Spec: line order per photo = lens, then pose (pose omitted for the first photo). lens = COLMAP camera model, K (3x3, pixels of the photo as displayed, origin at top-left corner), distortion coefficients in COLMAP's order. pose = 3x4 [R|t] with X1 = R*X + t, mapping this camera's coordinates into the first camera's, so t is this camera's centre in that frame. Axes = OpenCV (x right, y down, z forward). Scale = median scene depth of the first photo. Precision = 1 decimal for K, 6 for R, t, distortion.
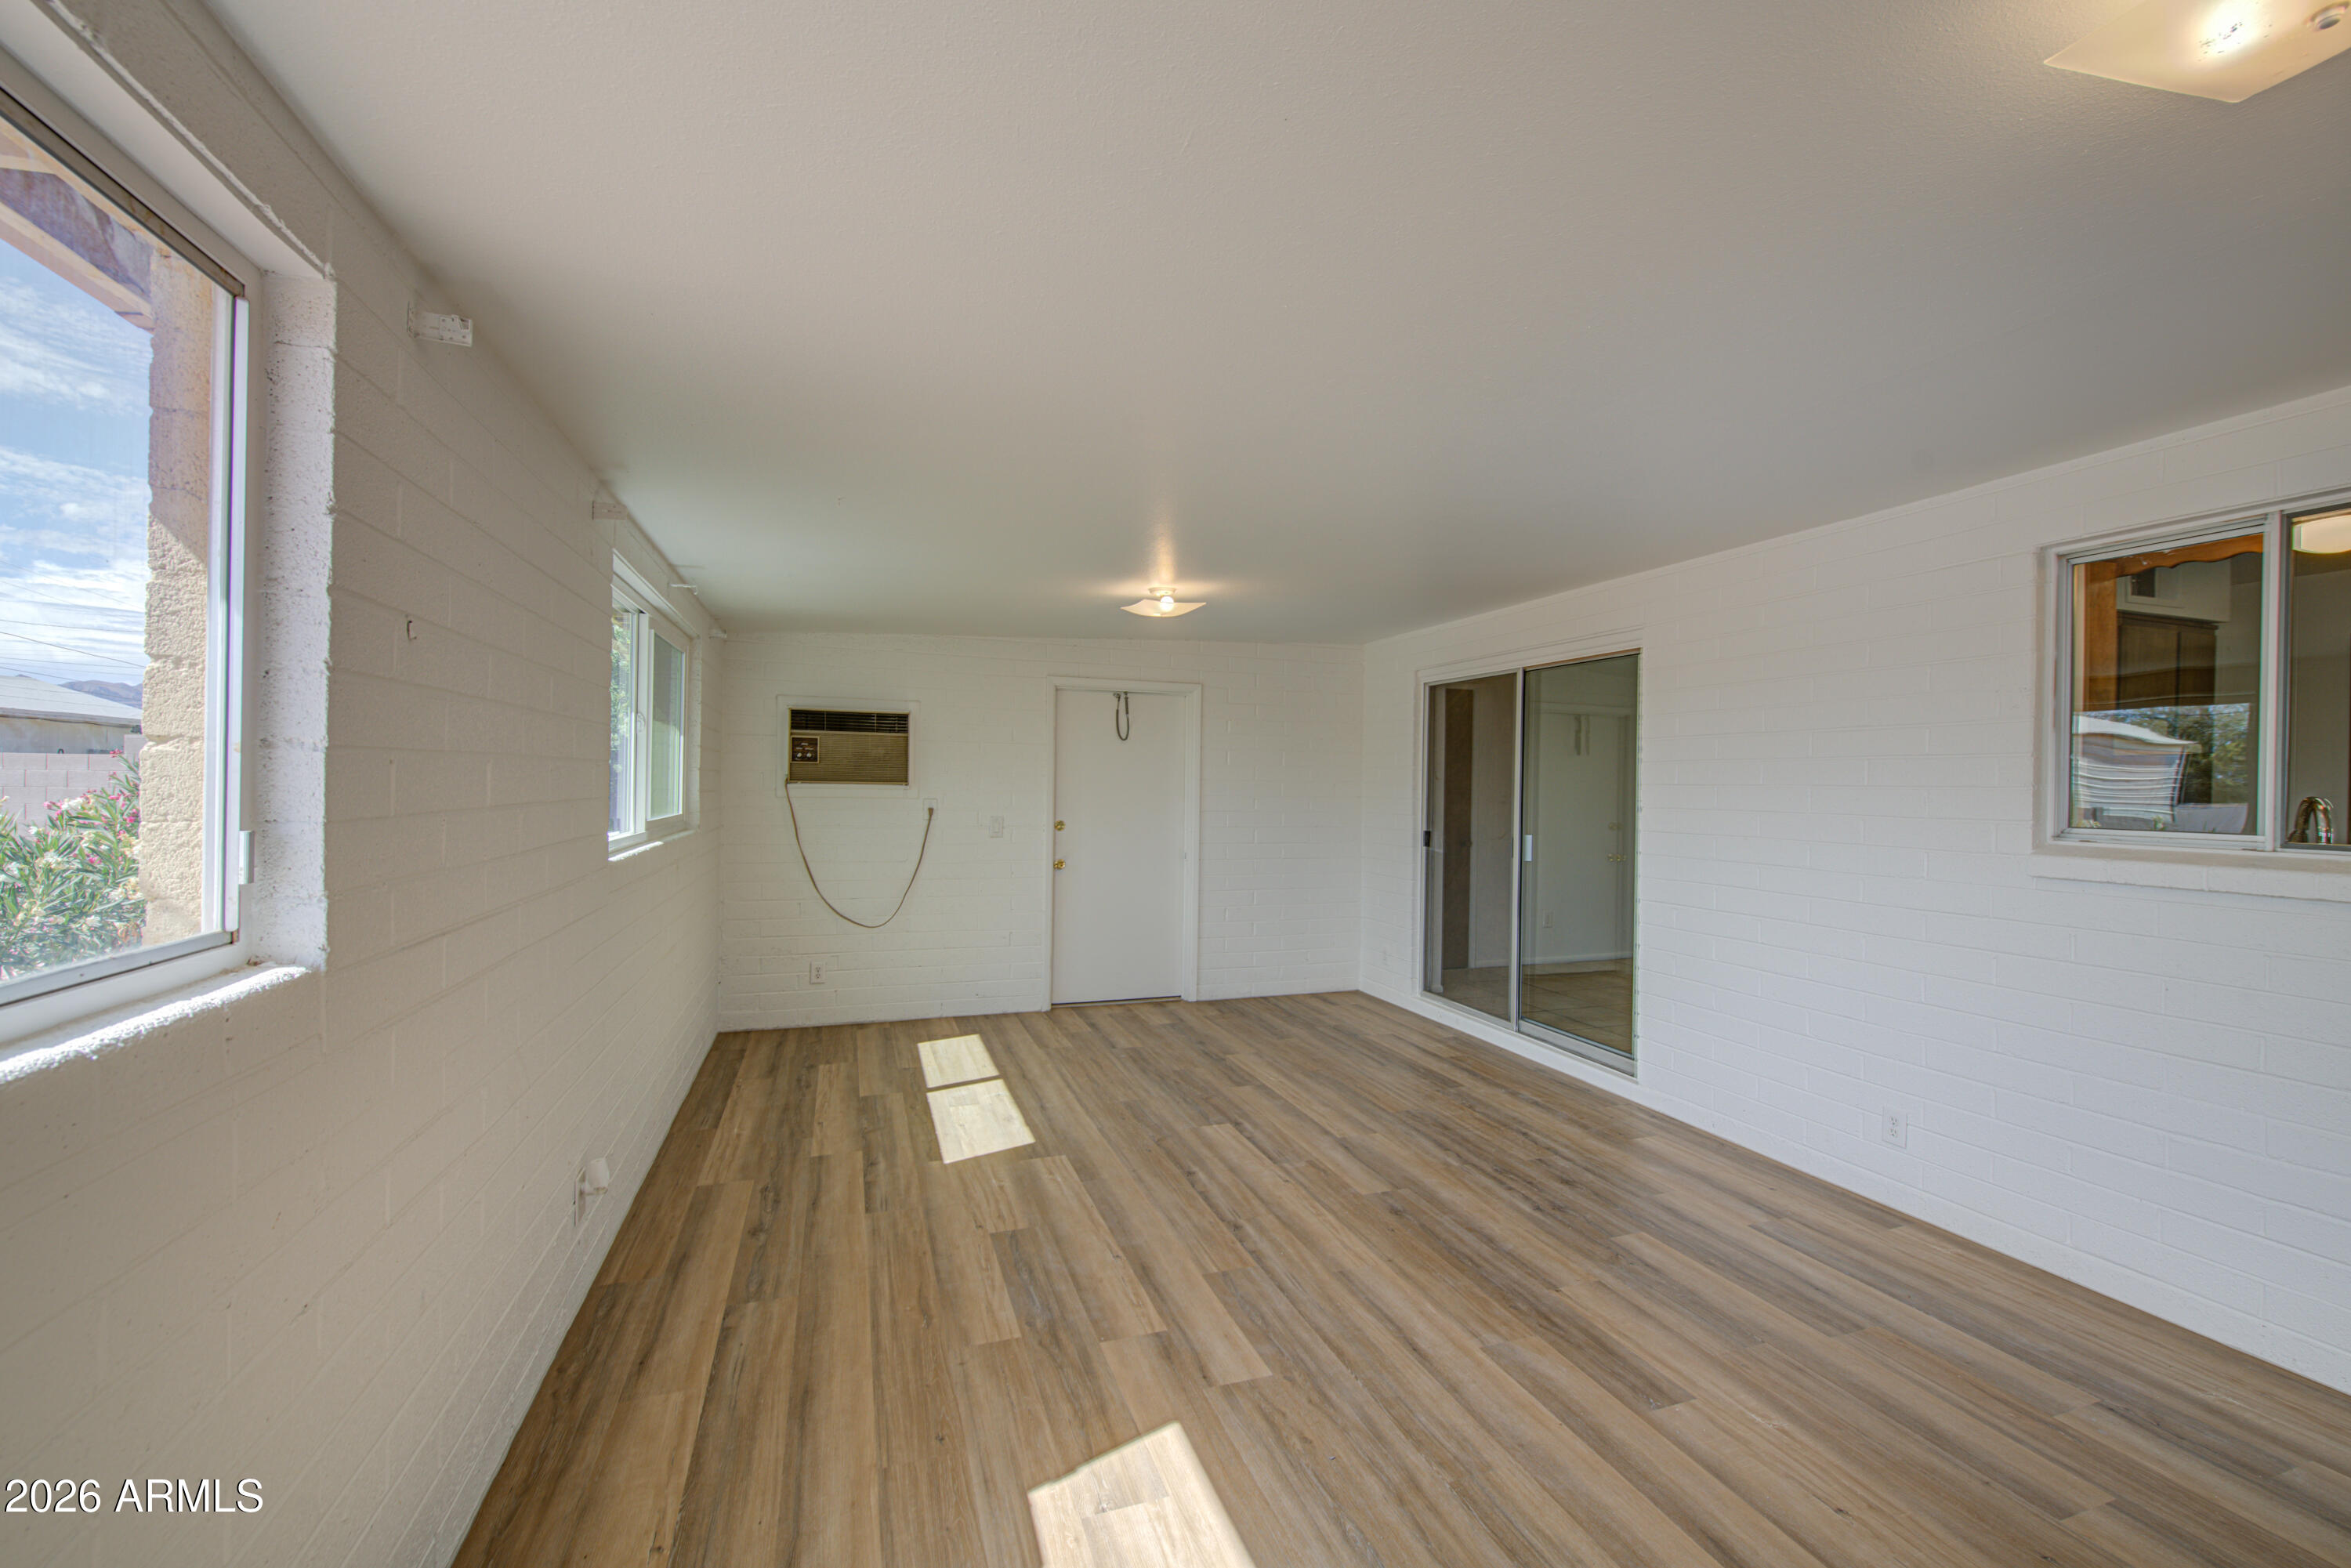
lens RADIAL K [[970.9, 0, 1183.6], [0, 970.9, 785.3], [0, 0, 1]] dist [0.002253, -0.002843]
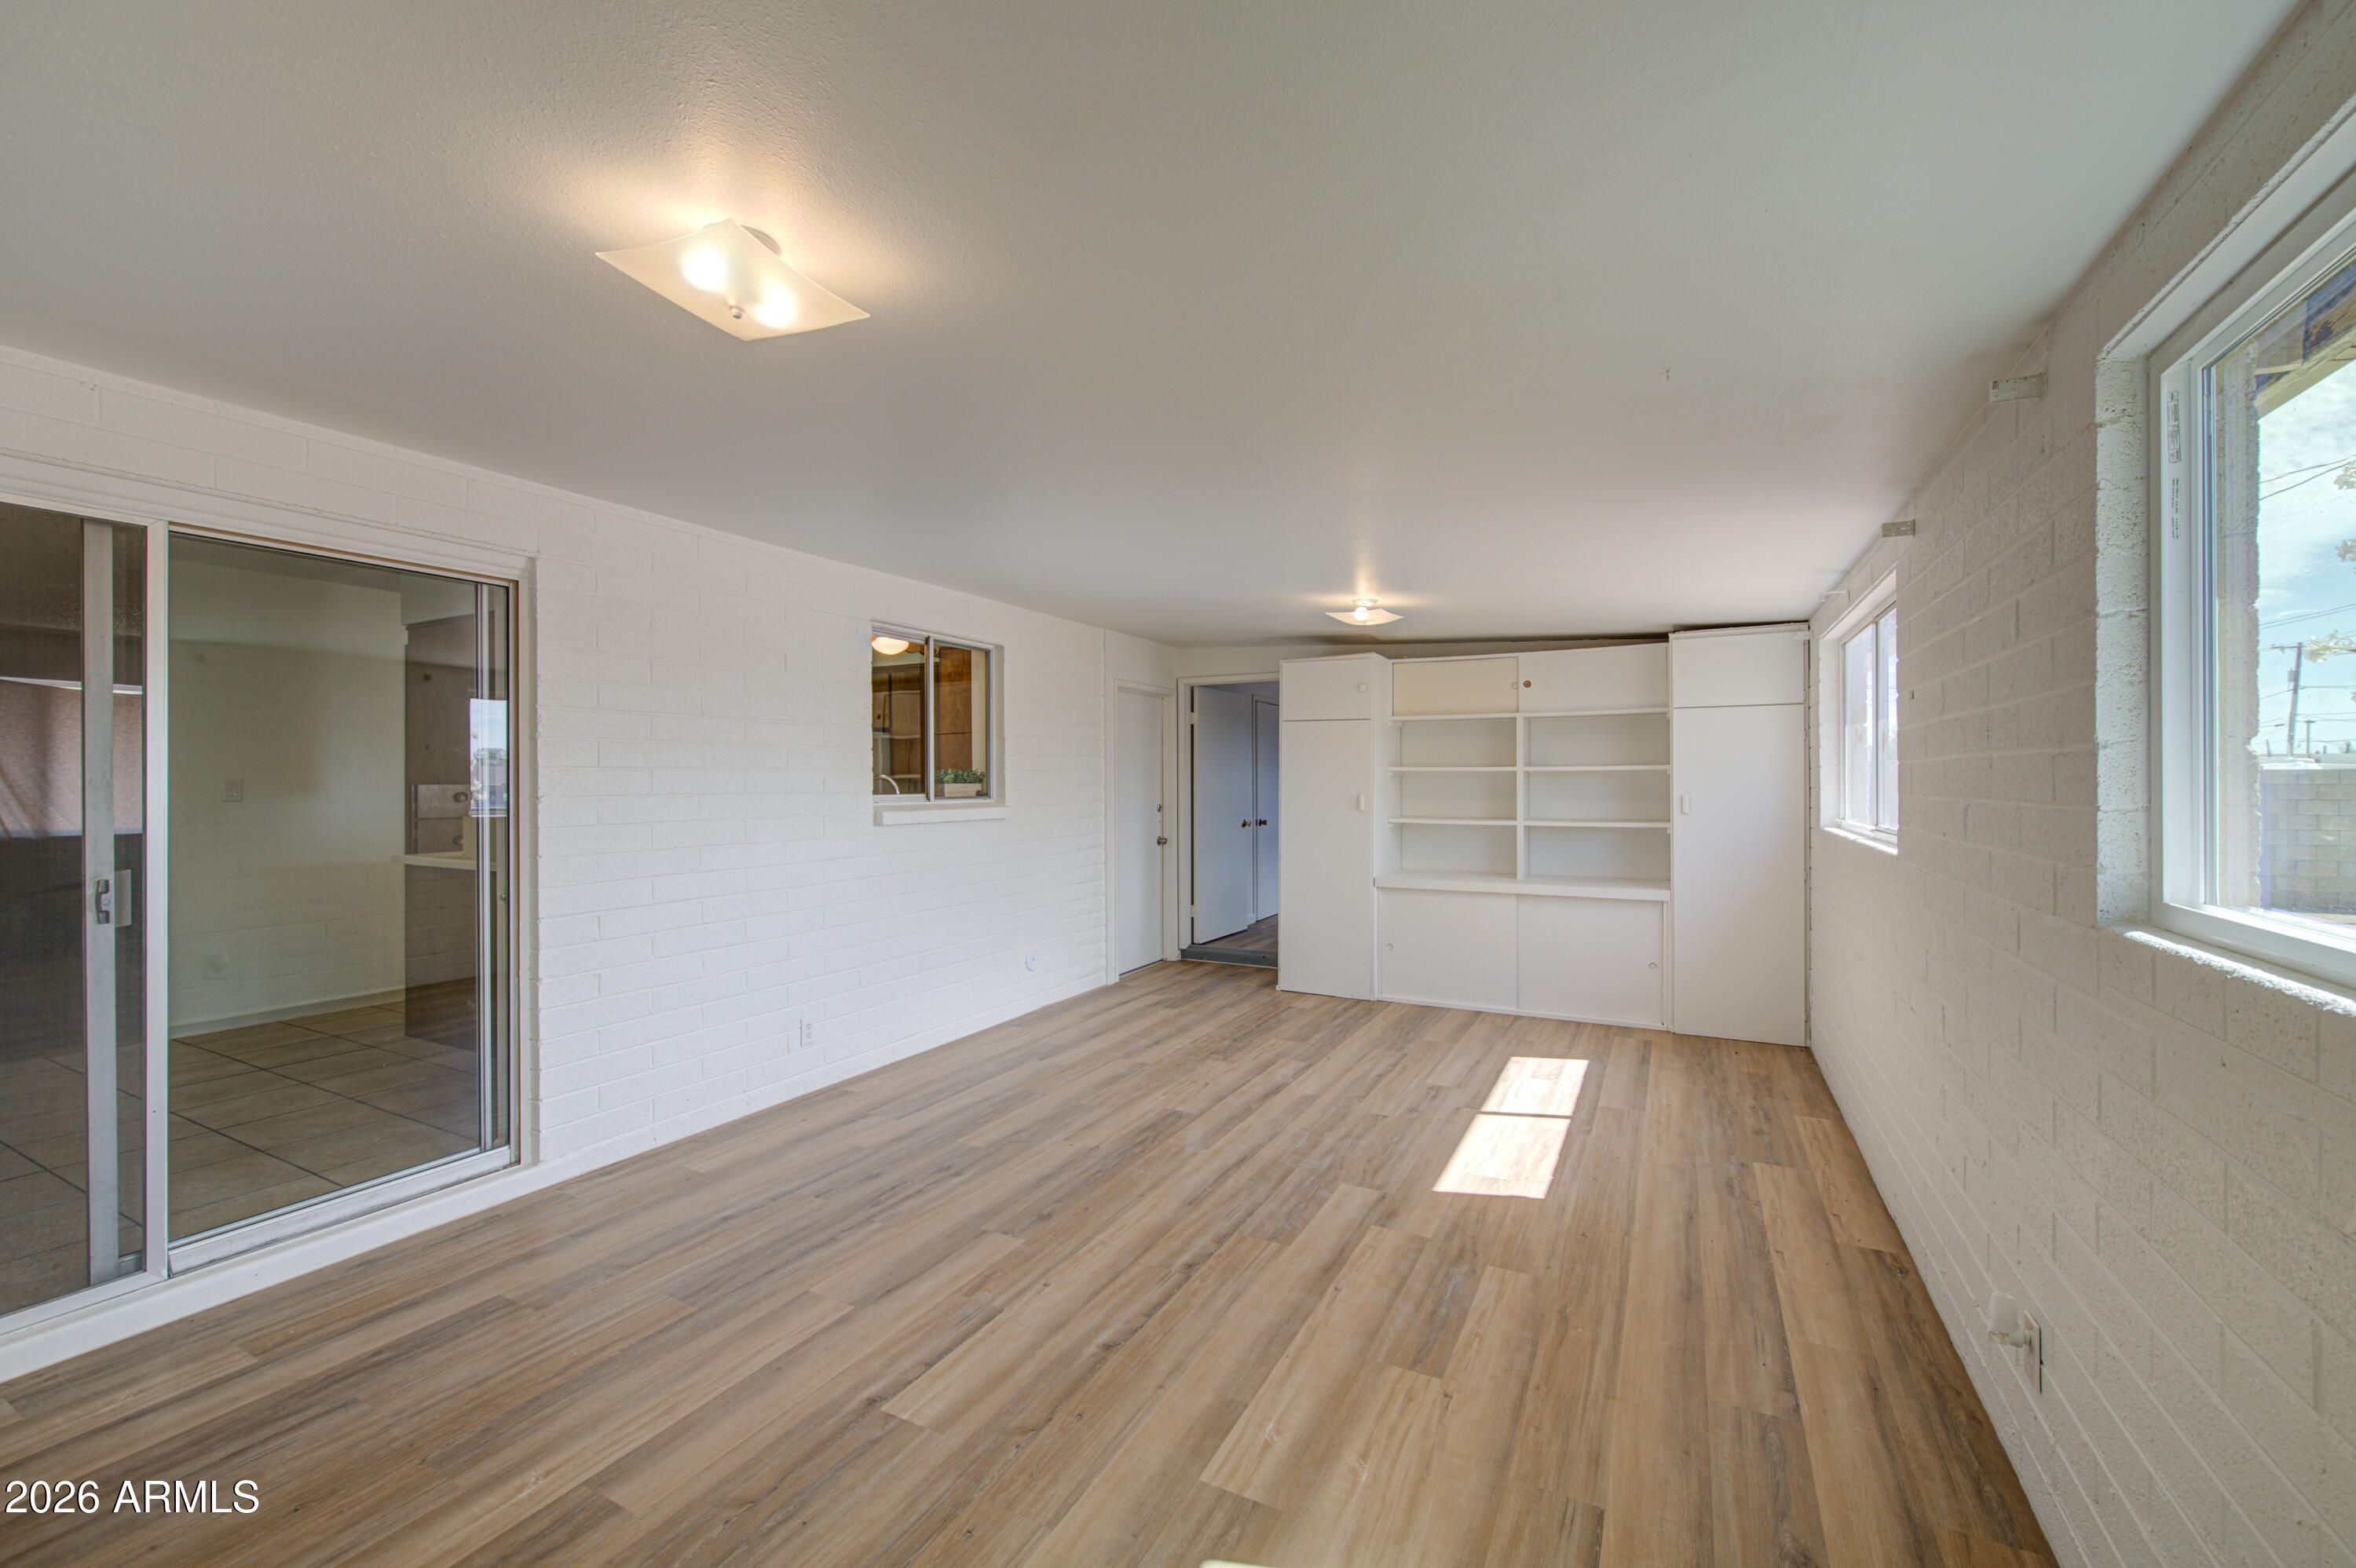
lens RADIAL K [[973.2, 0, 1170.7], [0, 973.2, 781.6], [0, 0, 1]] dist [0.002313, -0.002734]
pose [[-0.685167, -0.015623, 0.728218, -0.614236], [-0.007020, 0.999865, 0.014845, -0.007169], [-0.728352, 0.005059, -0.685185, 1.717150]]
